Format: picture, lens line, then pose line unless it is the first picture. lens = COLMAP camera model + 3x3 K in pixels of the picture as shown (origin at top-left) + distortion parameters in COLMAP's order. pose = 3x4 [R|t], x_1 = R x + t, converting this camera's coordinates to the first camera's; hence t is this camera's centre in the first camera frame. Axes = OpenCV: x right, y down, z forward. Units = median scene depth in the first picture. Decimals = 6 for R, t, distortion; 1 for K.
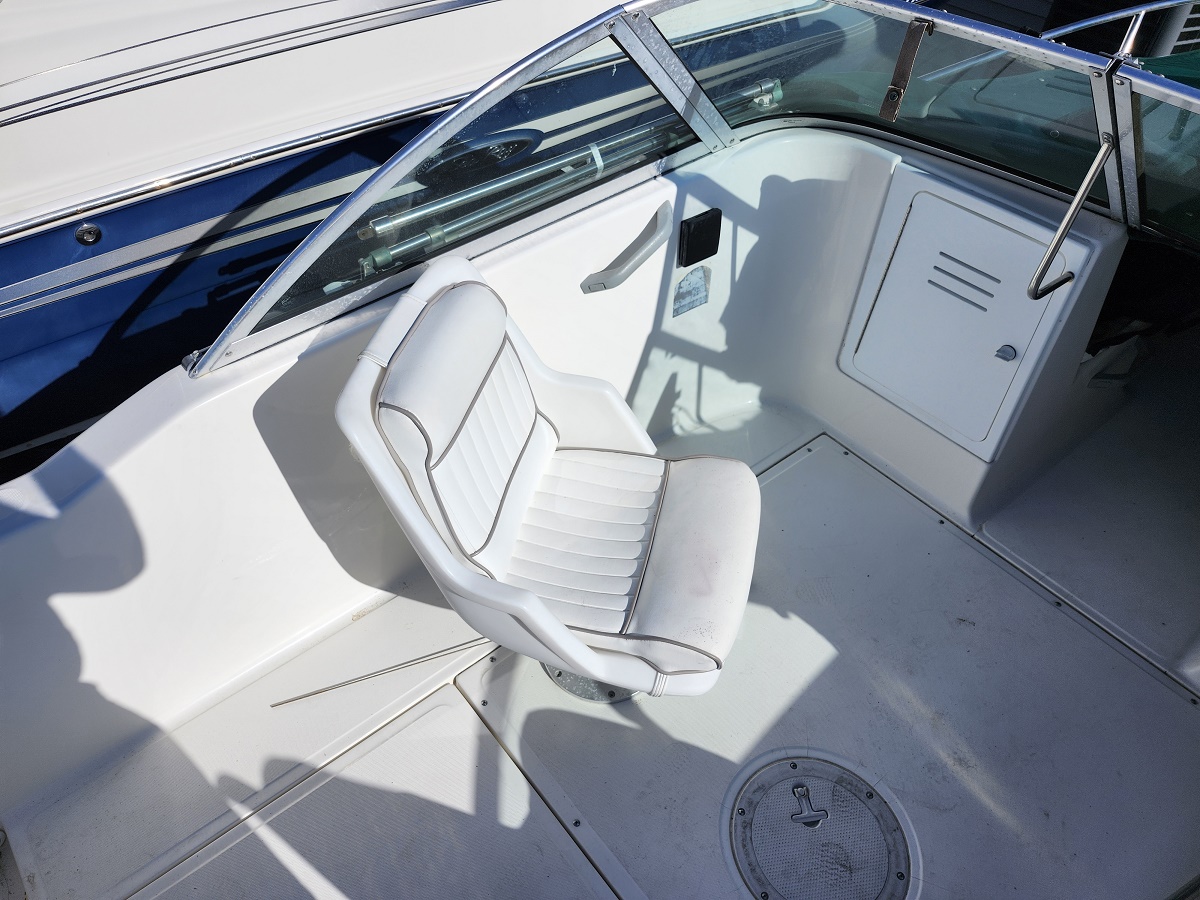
lens RADIAL K [[856.5, 0, 583.2], [0, 856.5, 457.8], [0, 0, 1]] dist [0.071702, -0.066408]
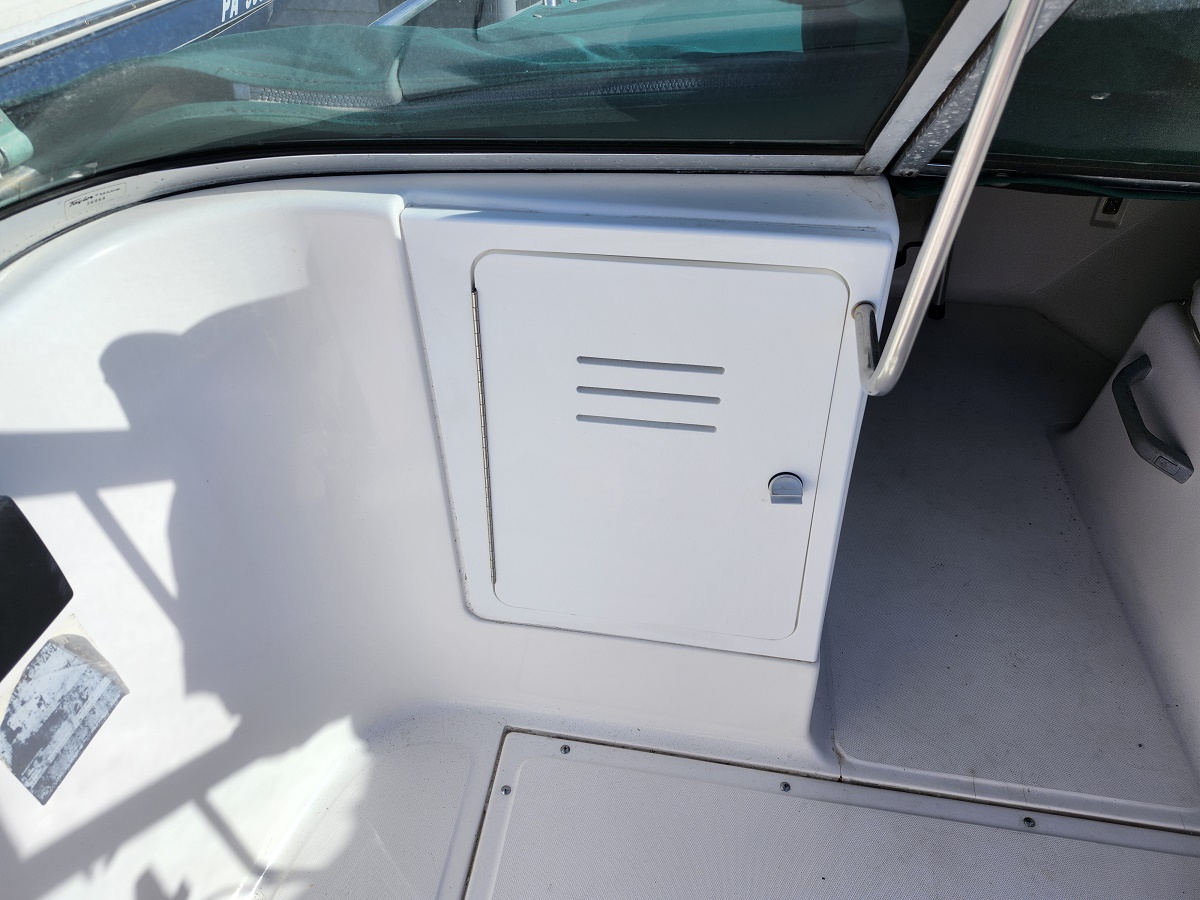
lens RADIAL K [[806.0, 0, 584.3], [0, 806.0, 449.8], [0, 0, 1]] dist [0.054727, -0.051251]
pose [[0.741688, -0.449557, 0.497793, 0.166106], [0.483194, 0.872843, 0.068328, -0.205611], [-0.465212, 0.189853, 0.864600, 0.591614]]
